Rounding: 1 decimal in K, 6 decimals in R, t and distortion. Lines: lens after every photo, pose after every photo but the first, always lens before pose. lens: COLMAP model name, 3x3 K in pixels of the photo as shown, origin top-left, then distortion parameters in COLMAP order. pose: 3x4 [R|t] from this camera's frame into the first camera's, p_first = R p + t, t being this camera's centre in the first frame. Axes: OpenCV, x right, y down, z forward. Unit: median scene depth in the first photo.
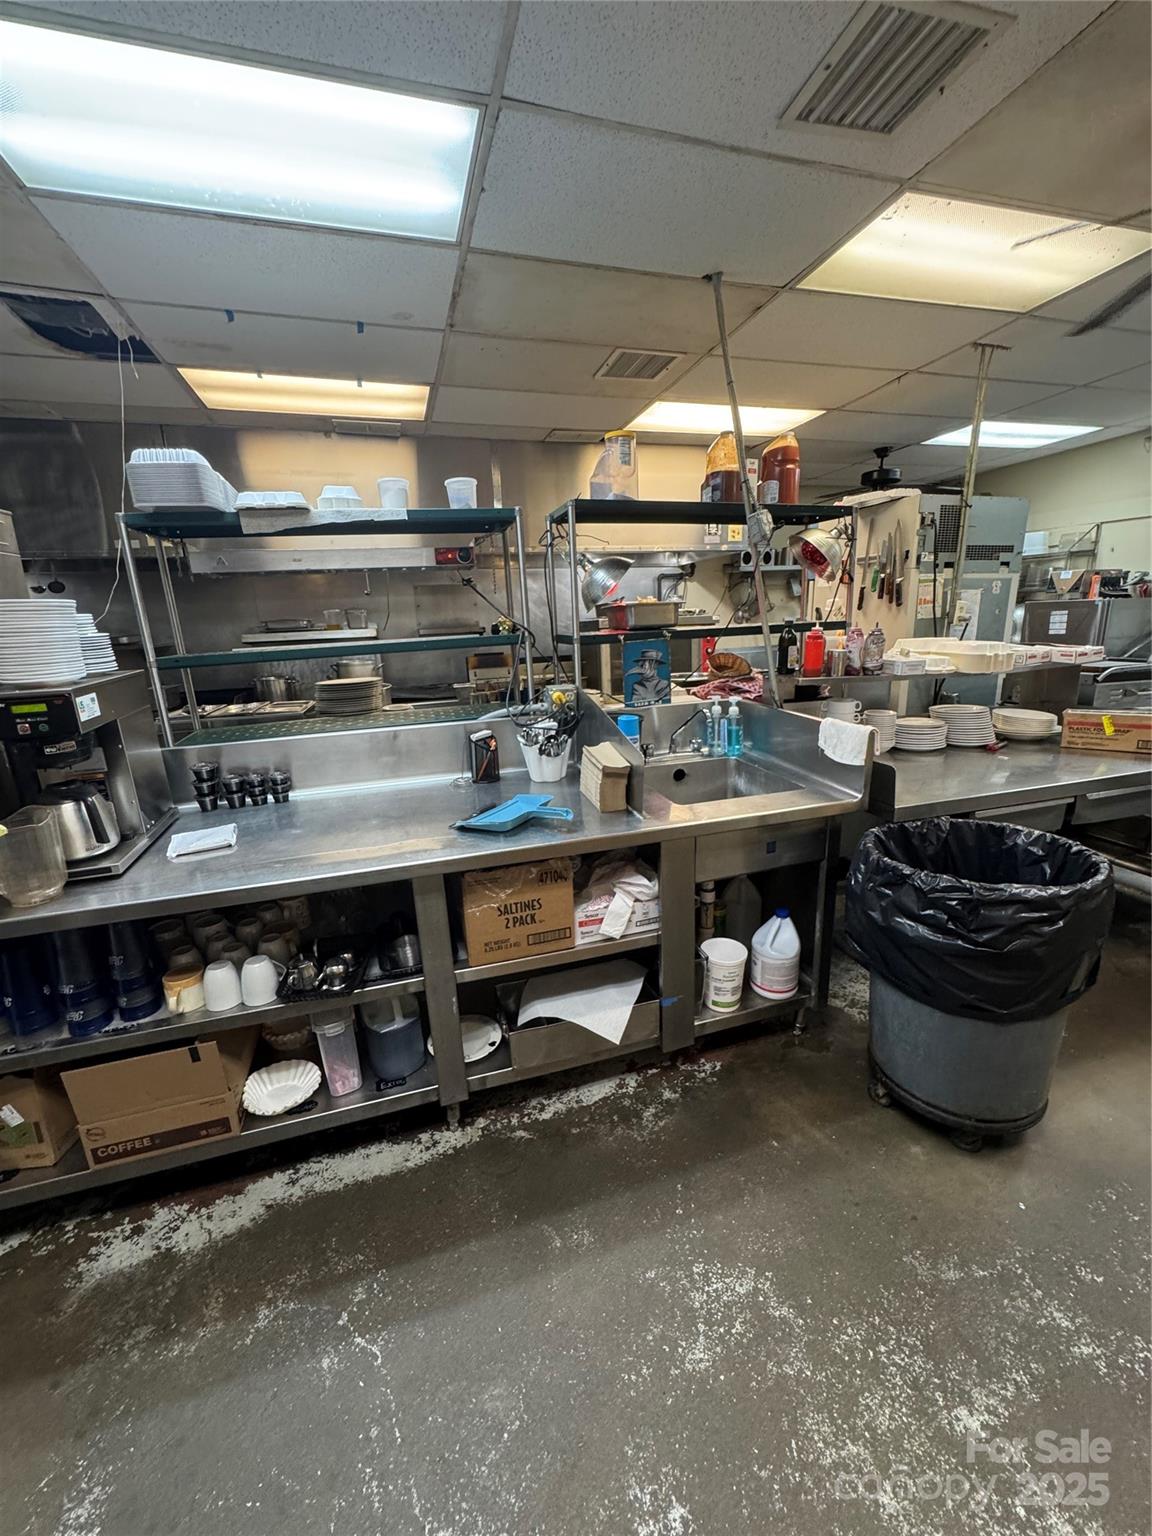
lens RADIAL K [[617.5, 0, 583.7], [0, 617.5, 767.4], [0, 0, 1]] dist [-0.004489, 0.000811]
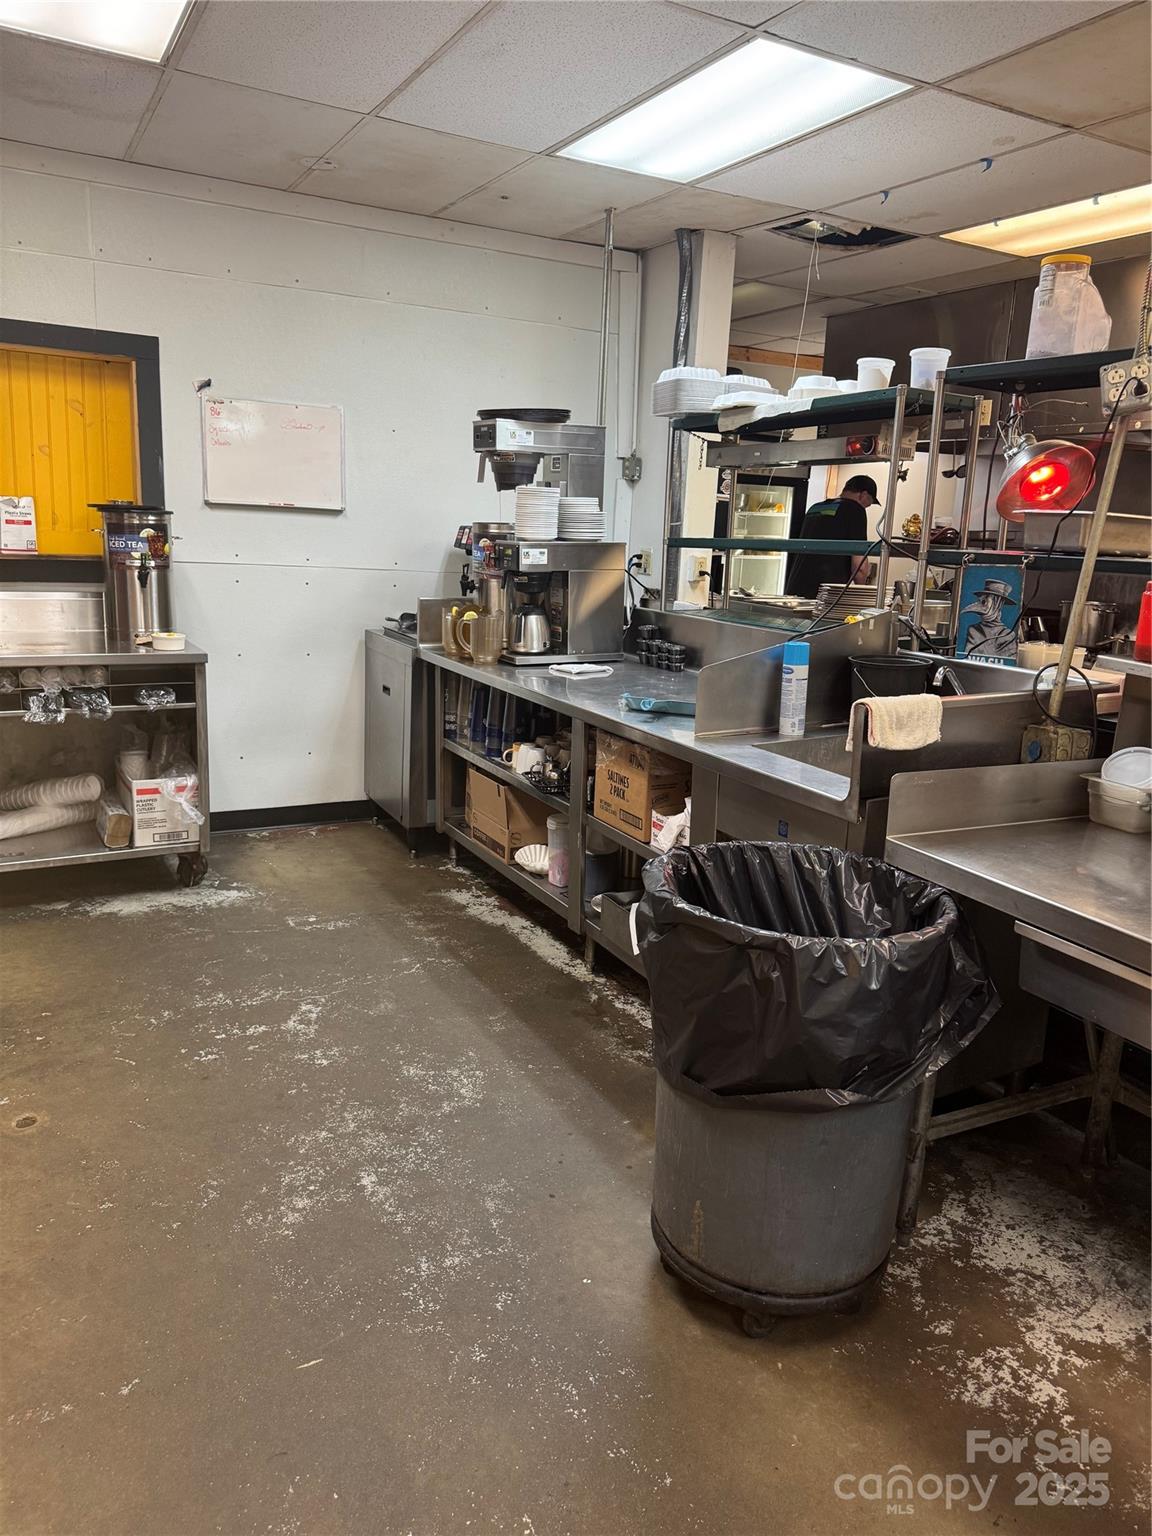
lens RADIAL K [[1090.5, 0, 579.2], [0, 1090.5, 767.7], [0, 0, 1]] dist [0.010769, -0.006973]
pose [[0.191947, 0.268580, -0.943939, 1.618009], [-0.279324, 0.936995, 0.209805, -0.165642], [0.940816, 0.223393, 0.254875, 0.428796]]
